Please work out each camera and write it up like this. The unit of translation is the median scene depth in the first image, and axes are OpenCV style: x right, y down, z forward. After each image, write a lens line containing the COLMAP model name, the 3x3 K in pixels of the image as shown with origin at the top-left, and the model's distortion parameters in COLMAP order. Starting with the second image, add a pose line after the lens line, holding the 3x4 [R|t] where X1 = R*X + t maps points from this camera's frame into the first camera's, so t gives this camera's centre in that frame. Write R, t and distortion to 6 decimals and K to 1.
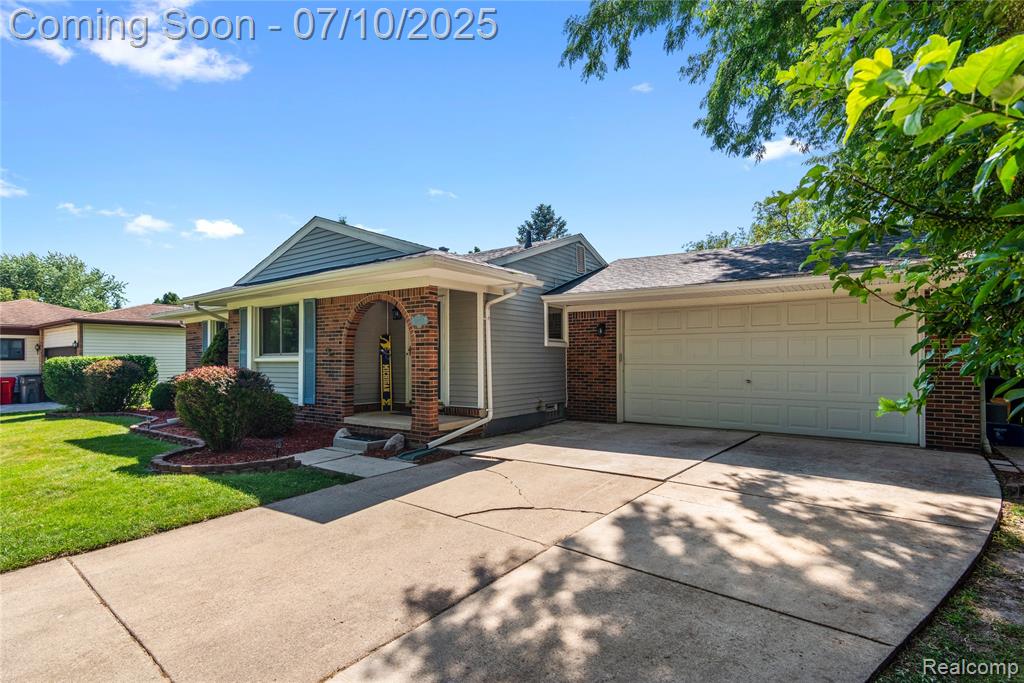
lens RADIAL K [[526.5, 0, 512.0], [0, 526.5, 341.5], [0, 0, 1]] dist [-0.001159, -0.000067]
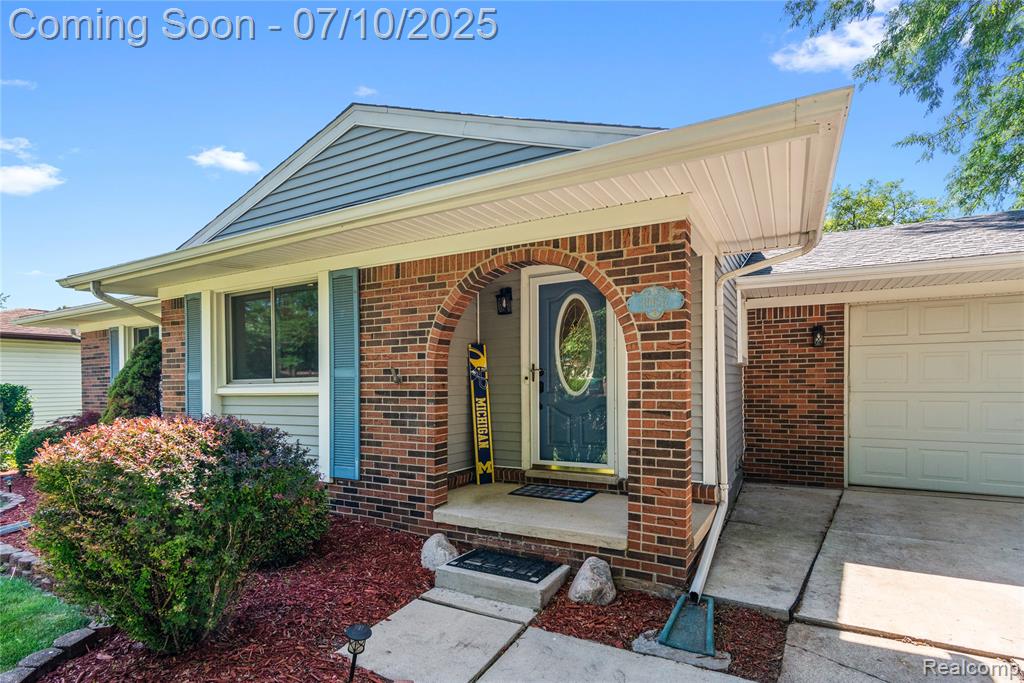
lens RADIAL K [[527.6, 0, 510.5], [0, 527.6, 374.7], [0, 0, 1]] dist [0.015643, 0.000034]
pose [[0.993393, -0.007314, 0.114528, -0.279871], [0.005028, 0.999782, 0.020241, 0.009273], [-0.114652, -0.019531, 0.993214, 0.471394]]
